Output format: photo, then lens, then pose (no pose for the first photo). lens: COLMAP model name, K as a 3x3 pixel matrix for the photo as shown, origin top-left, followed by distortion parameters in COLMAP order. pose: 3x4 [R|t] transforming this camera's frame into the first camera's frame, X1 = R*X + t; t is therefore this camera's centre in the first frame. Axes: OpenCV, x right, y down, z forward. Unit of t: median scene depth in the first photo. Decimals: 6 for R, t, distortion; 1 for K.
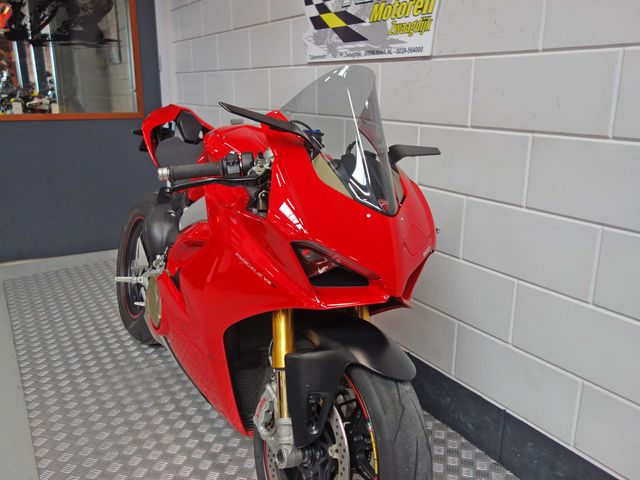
lens RADIAL K [[566.8, 0, 320.0], [0, 566.8, 240.0], [0, 0, 1]] dist [0.003650, -0.005074]
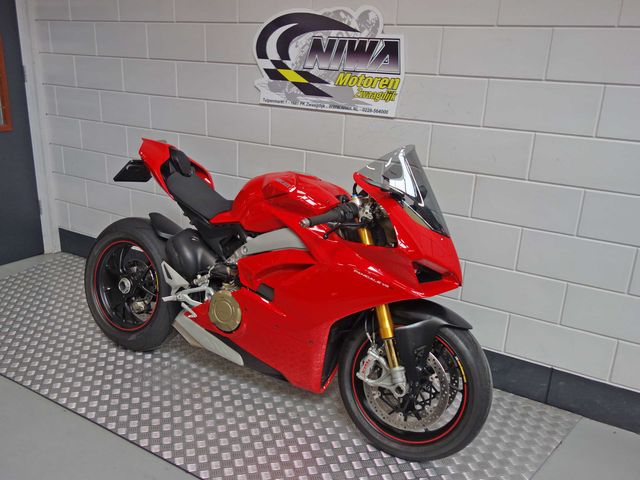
lens RADIAL K [[566.8, 0, 320.0], [0, 566.8, 240.0], [0, 0, 1]] dist [0.003650, -0.005074]
pose [[0.882953, -0.113377, 0.455566, -0.644885], [0.085460, 0.993003, 0.081495, -0.134199], [-0.461618, -0.033024, 0.886464, -0.220748]]
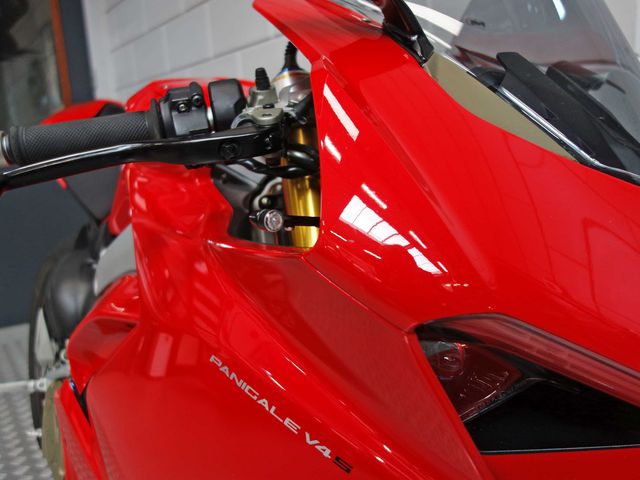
lens RADIAL K [[566.8, 0, 320.0], [0, 566.8, 240.0], [0, 0, 1]] dist [0.003650, -0.005074]
pose [[0.995528, -0.073497, 0.059347, -0.067717], [0.077647, 0.994454, -0.070945, -0.013266], [-0.053804, 0.075236, 0.995713, 0.447170]]
